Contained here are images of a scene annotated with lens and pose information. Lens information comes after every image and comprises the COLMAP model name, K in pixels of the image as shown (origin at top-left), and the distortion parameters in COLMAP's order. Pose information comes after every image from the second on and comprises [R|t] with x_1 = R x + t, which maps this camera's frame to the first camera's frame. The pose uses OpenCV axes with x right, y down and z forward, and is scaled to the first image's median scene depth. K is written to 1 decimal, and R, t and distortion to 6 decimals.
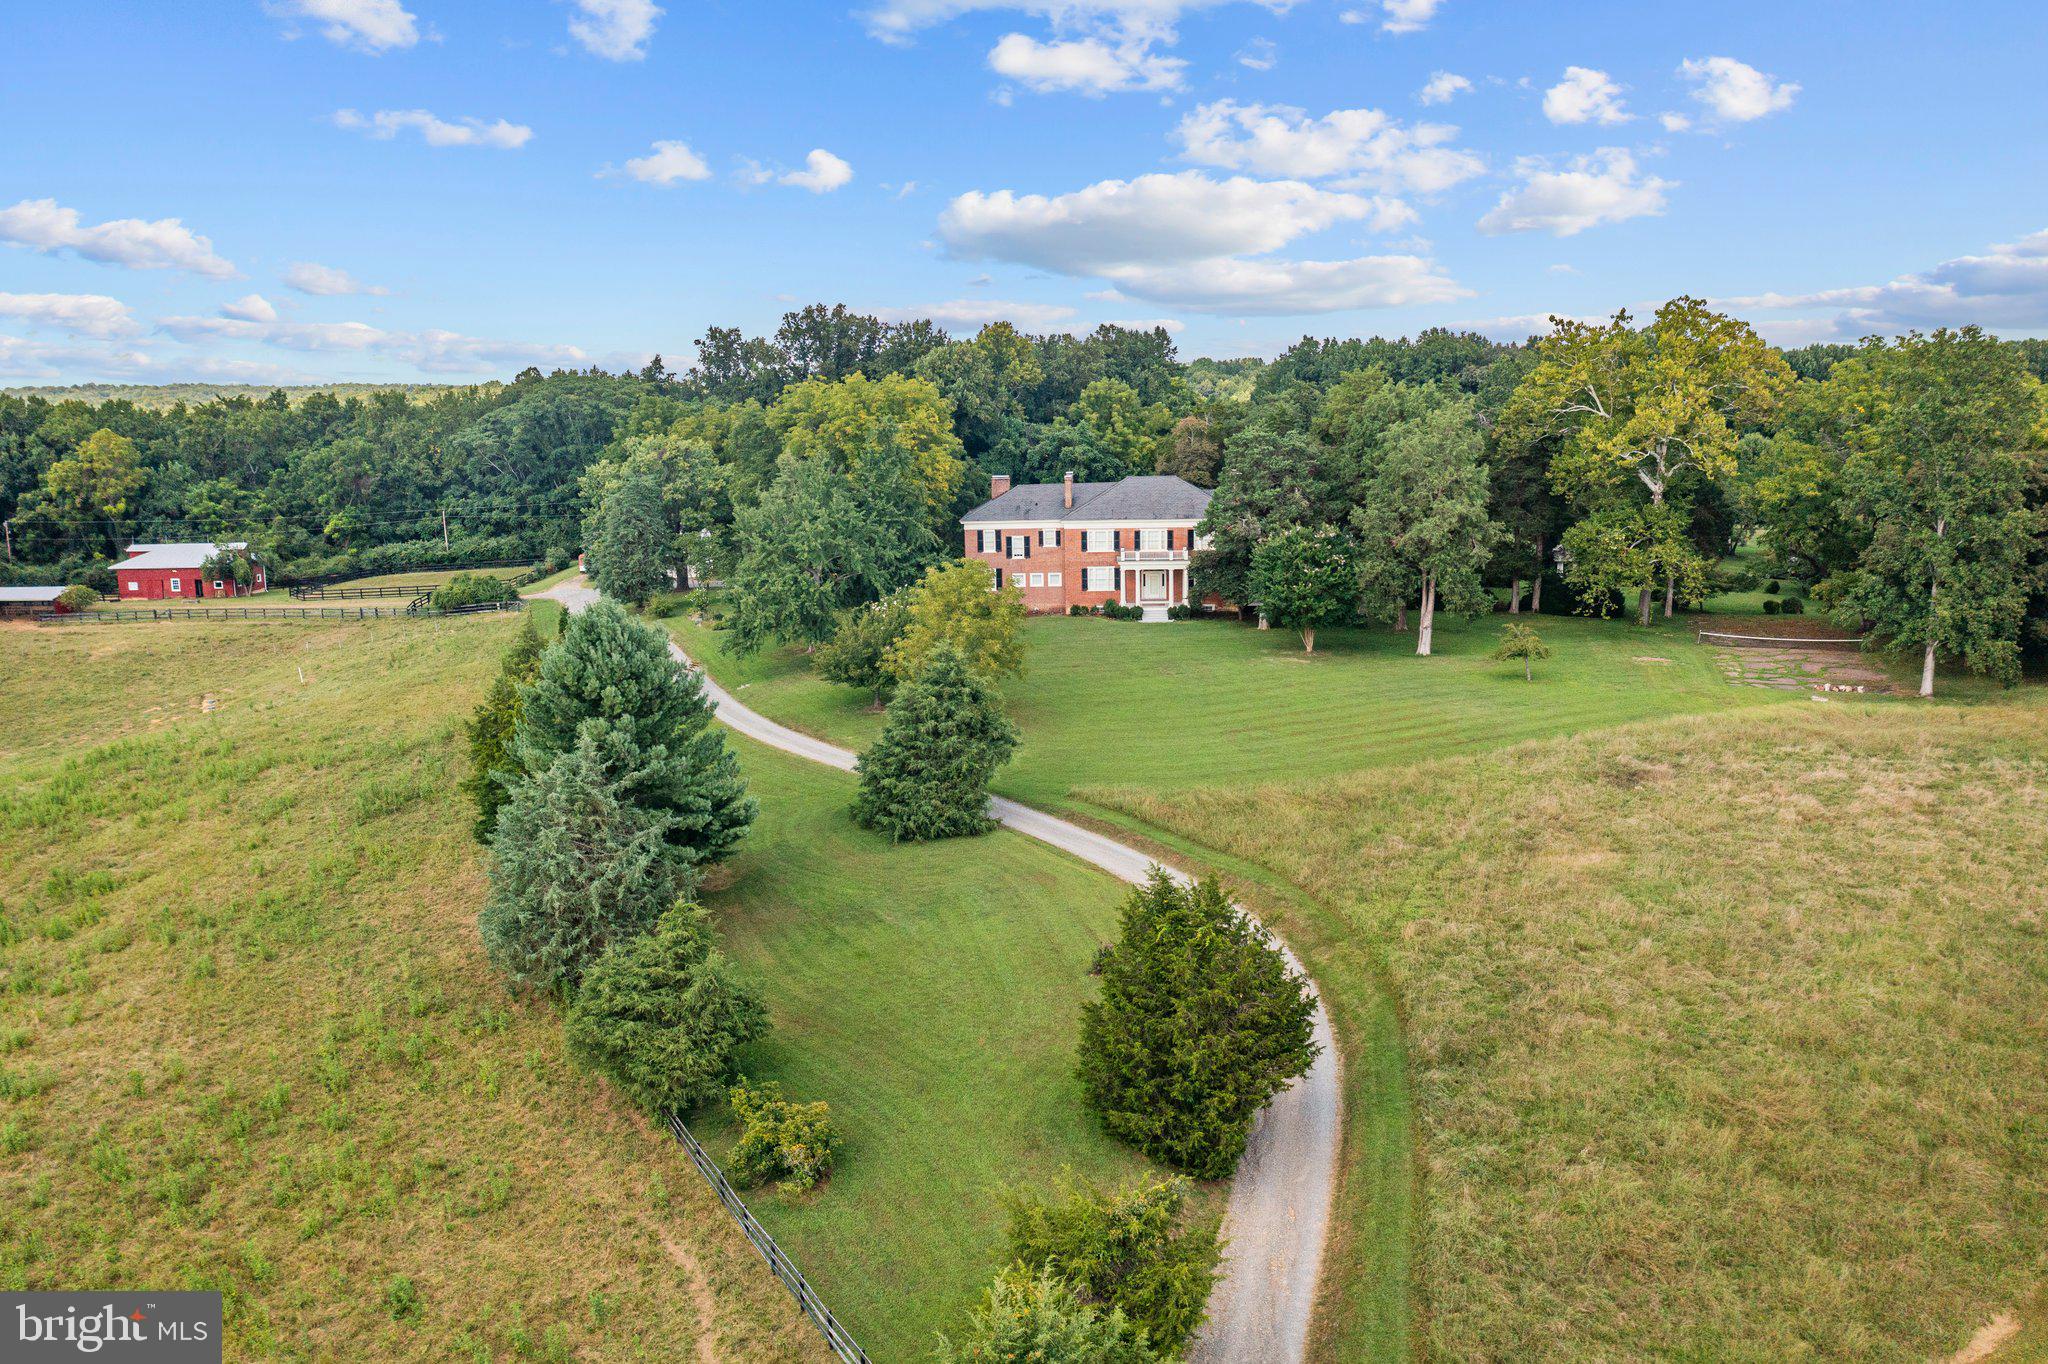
lens RADIAL K [[1656.6, 0, 1024.0], [0, 1656.6, 682.0], [0, 0, 1]] dist [-0.002605, -0.005634]
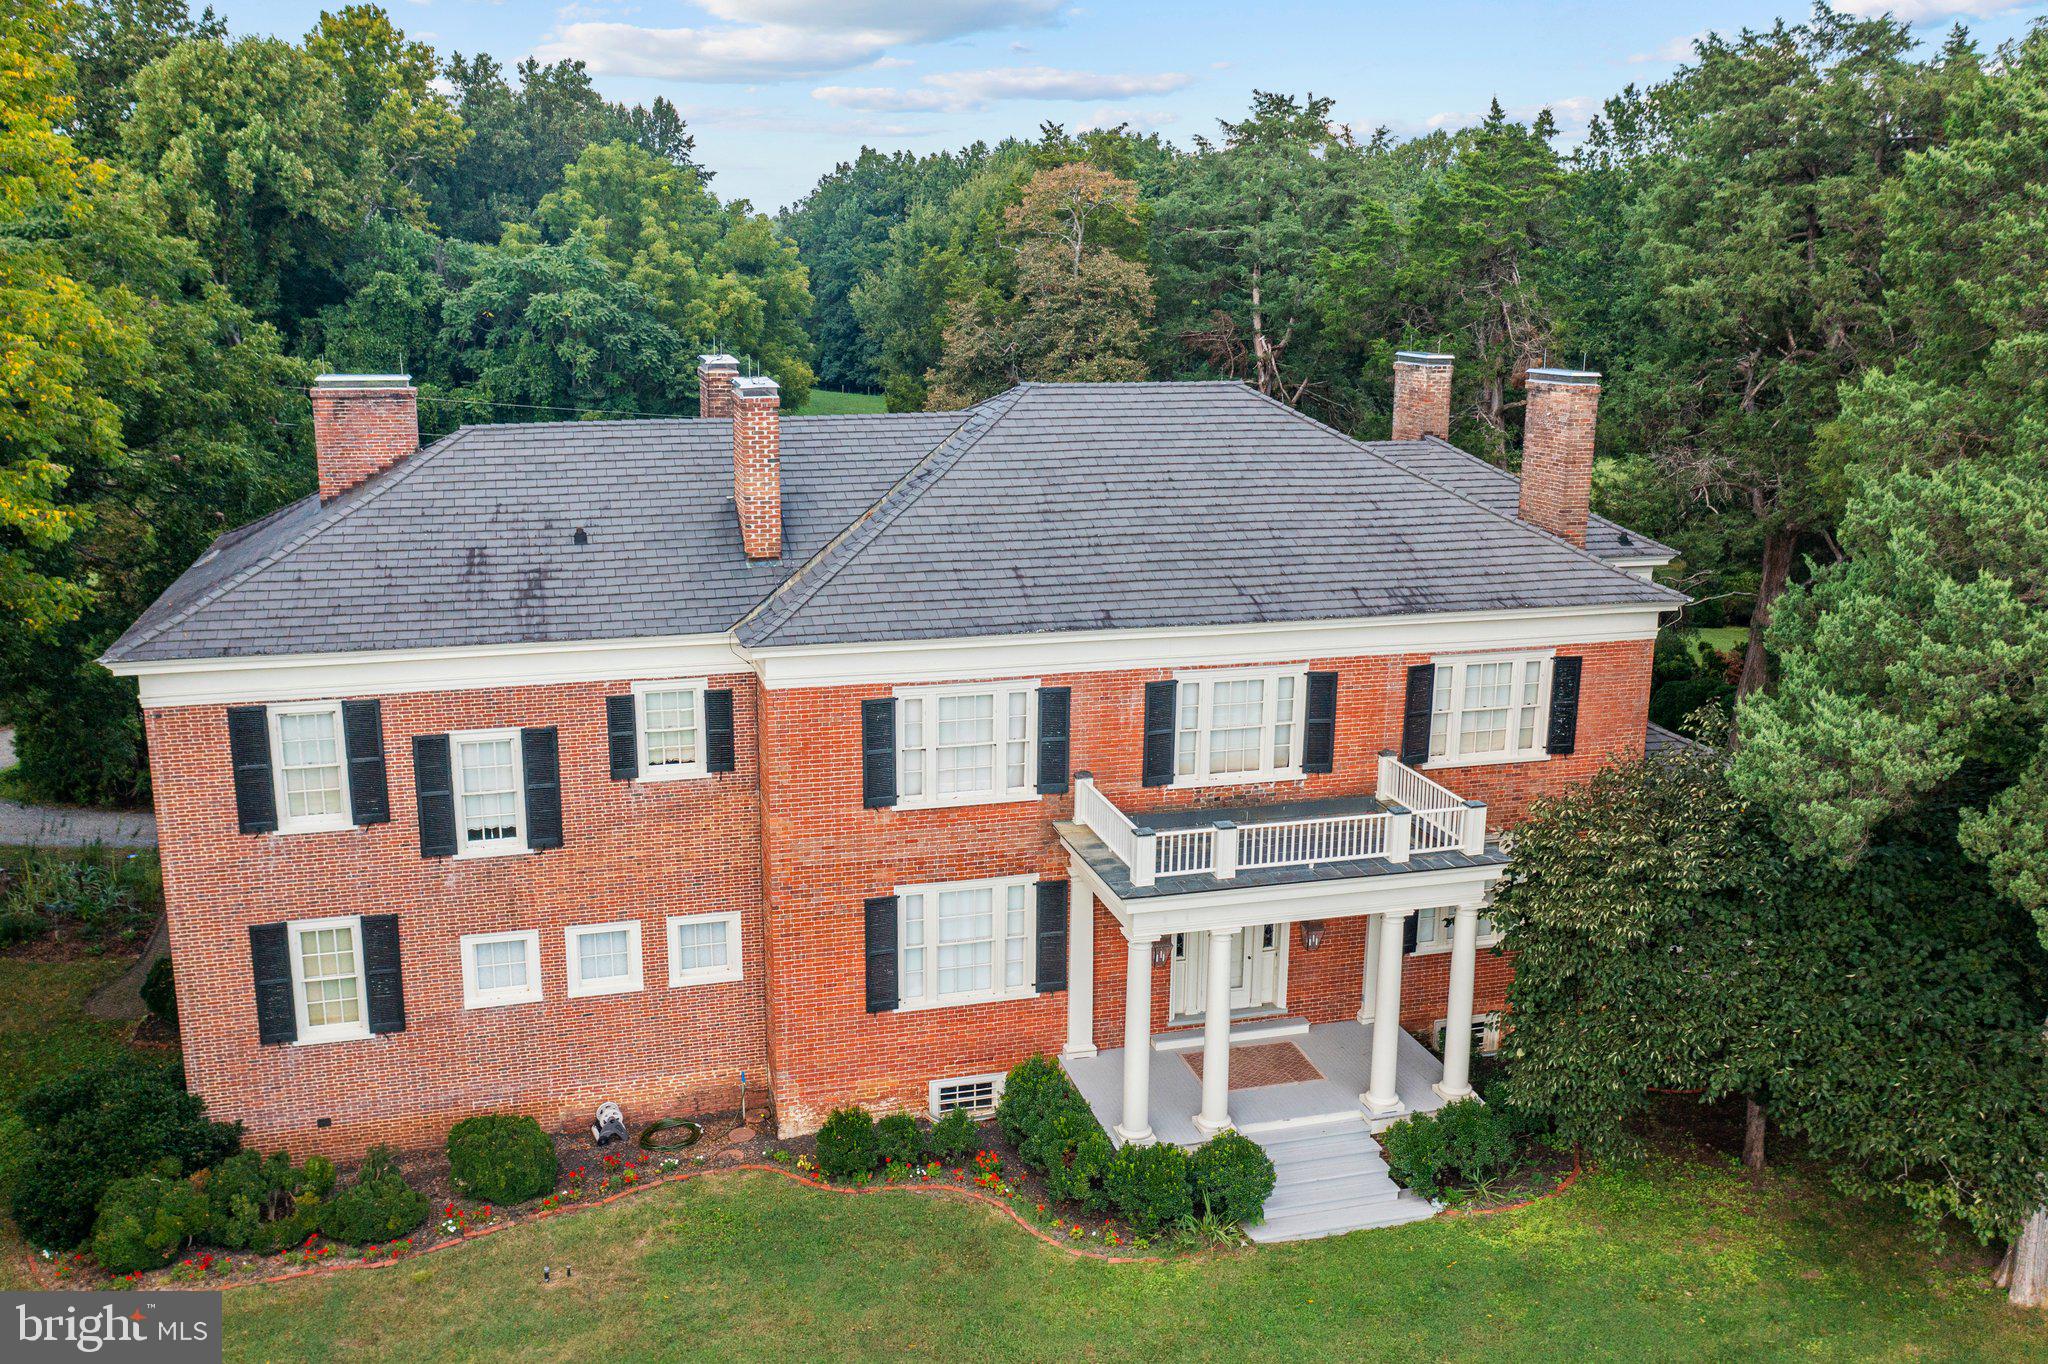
lens RADIAL K [[1743.4, 0, 1024.0], [0, 1743.4, 682.0], [0, 0, 1]] dist [-0.006831, -0.002994]
pose [[0.945294, -0.049667, 0.322418, -0.006885], [0.030296, 0.997437, 0.064826, -0.080090], [-0.324811, -0.051512, 0.944375, 0.628367]]
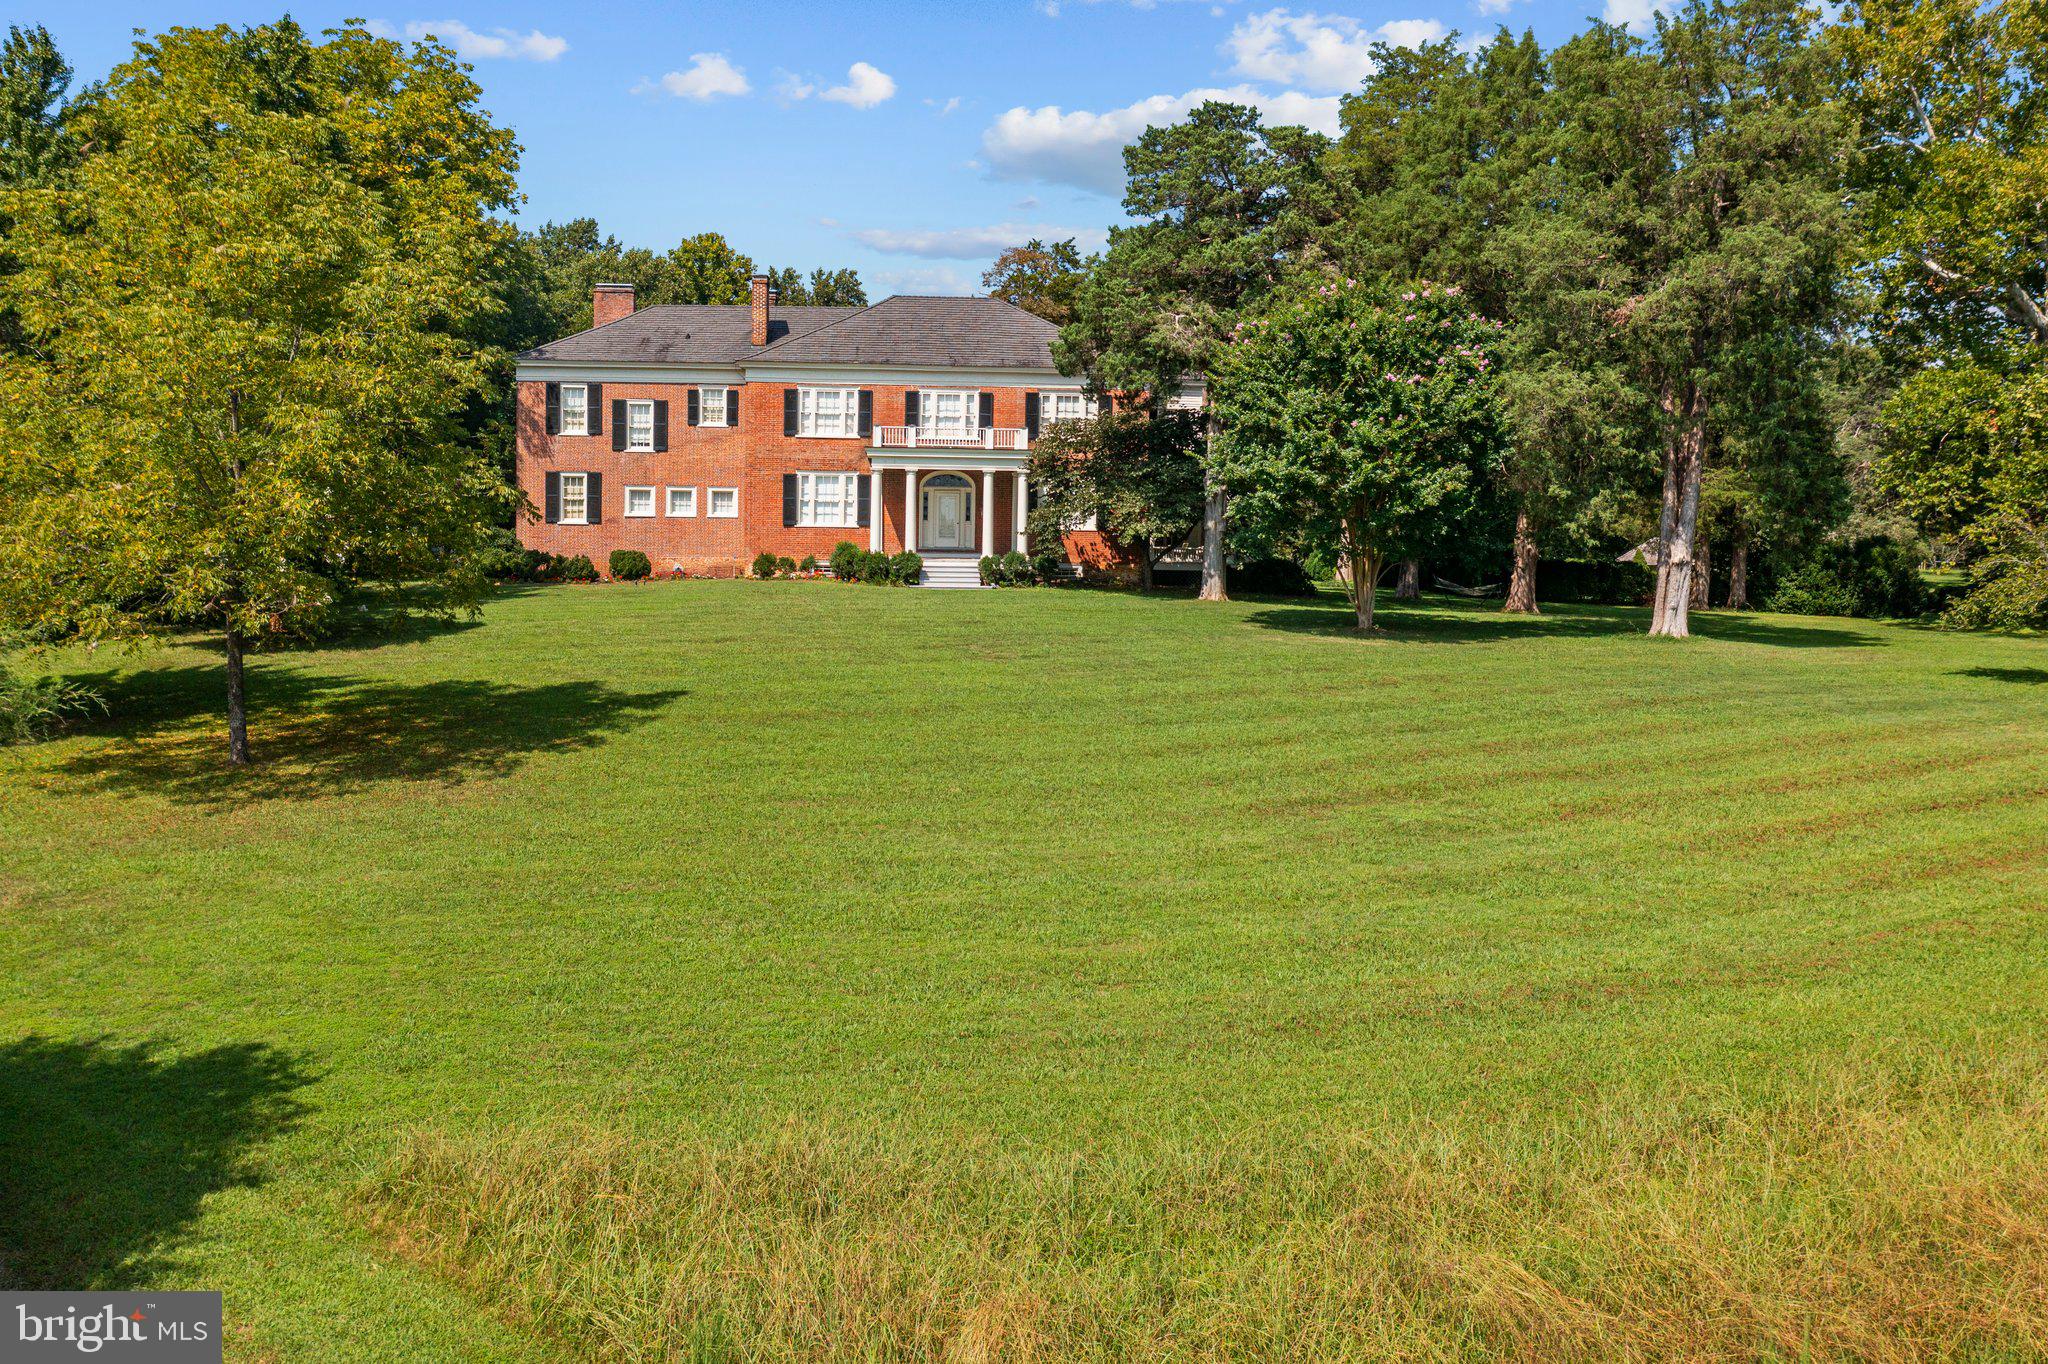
lens RADIAL K [[1754.5, 0, 976.2], [0, 1754.5, 649.0], [0, 0, 1]] dist [-0.000391, -0.000579]
pose [[0.994309, 0.027726, 0.102860, 0.030107], [-0.016193, 0.993655, -0.111303, 0.021581], [-0.105294, 0.109004, 0.988449, 0.417703]]
